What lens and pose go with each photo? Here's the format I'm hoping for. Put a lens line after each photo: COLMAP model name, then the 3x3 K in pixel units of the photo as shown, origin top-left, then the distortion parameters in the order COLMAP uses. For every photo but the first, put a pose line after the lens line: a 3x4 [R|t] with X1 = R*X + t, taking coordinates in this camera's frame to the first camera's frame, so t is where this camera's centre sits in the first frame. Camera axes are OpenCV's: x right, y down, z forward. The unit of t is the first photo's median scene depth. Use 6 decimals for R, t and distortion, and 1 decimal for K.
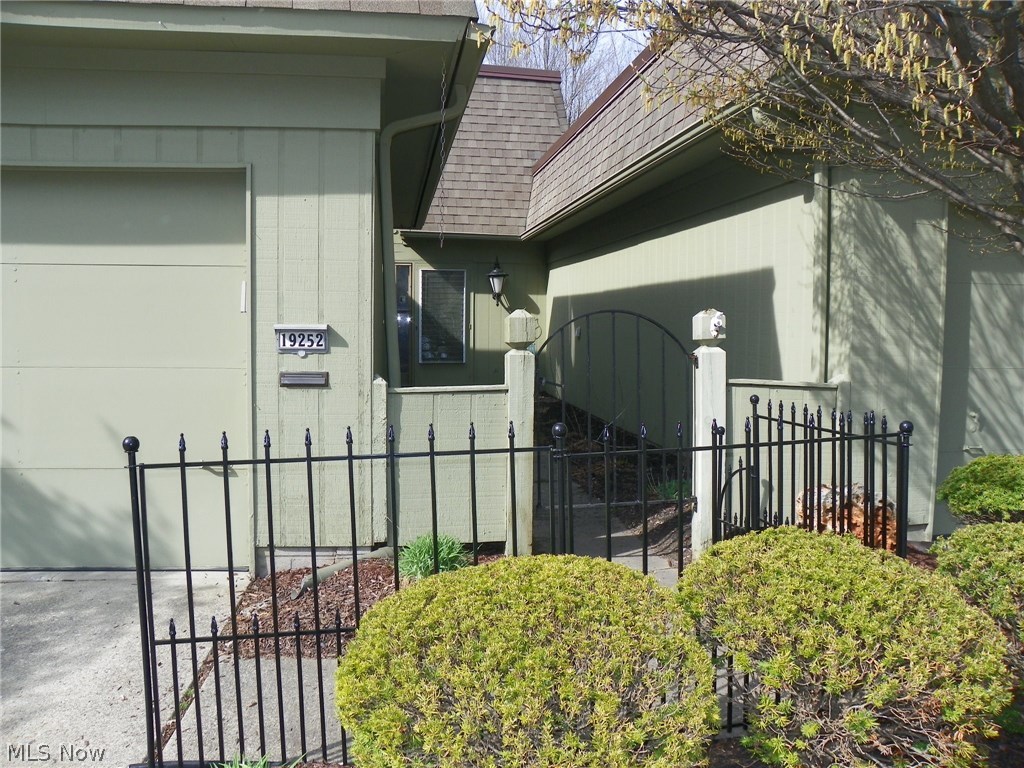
lens RADIAL K [[784.7, 0, 506.3], [0, 784.7, 369.9], [0, 0, 1]] dist [-0.109503, 0.029826]
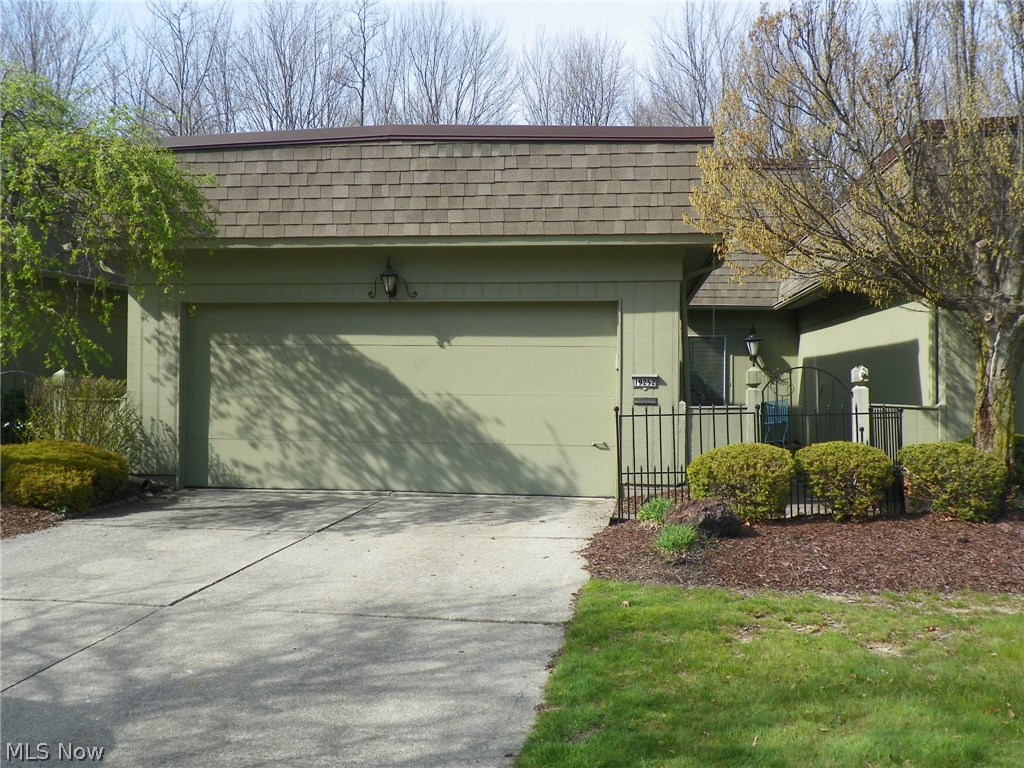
lens RADIAL K [[996.6, 0, 507.4], [0, 996.6, 383.7], [0, 0, 1]] dist [-0.034558, 0.000000]
pose [[0.964244, -0.005954, -0.264950, 0.077610], [-0.011689, 0.997819, -0.064964, 0.125695], [0.264759, 0.065738, 0.962071, -1.458406]]
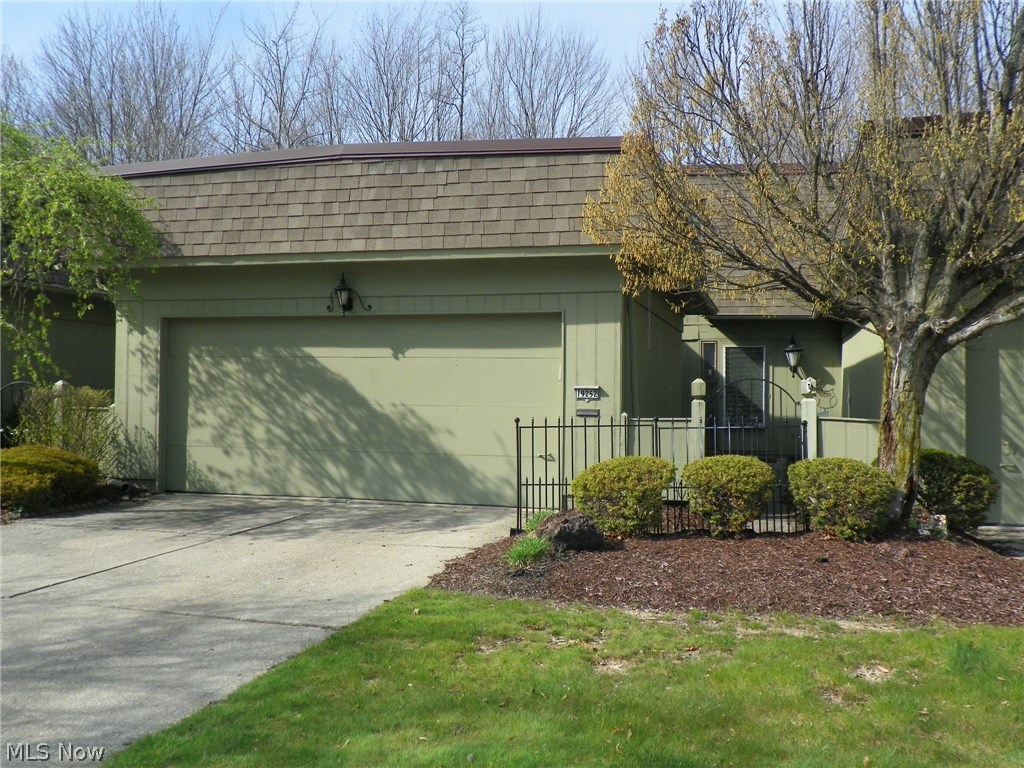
lens RADIAL K [[996.6, 0, 509.8], [0, 996.6, 385.8], [0, 0, 1]] dist [-0.034558, 0.000000]
pose [[0.915488, -0.006770, -0.402289, 0.542019], [-0.023819, 0.997193, -0.070987, 0.117908], [0.401640, 0.074570, 0.912757, -1.322214]]
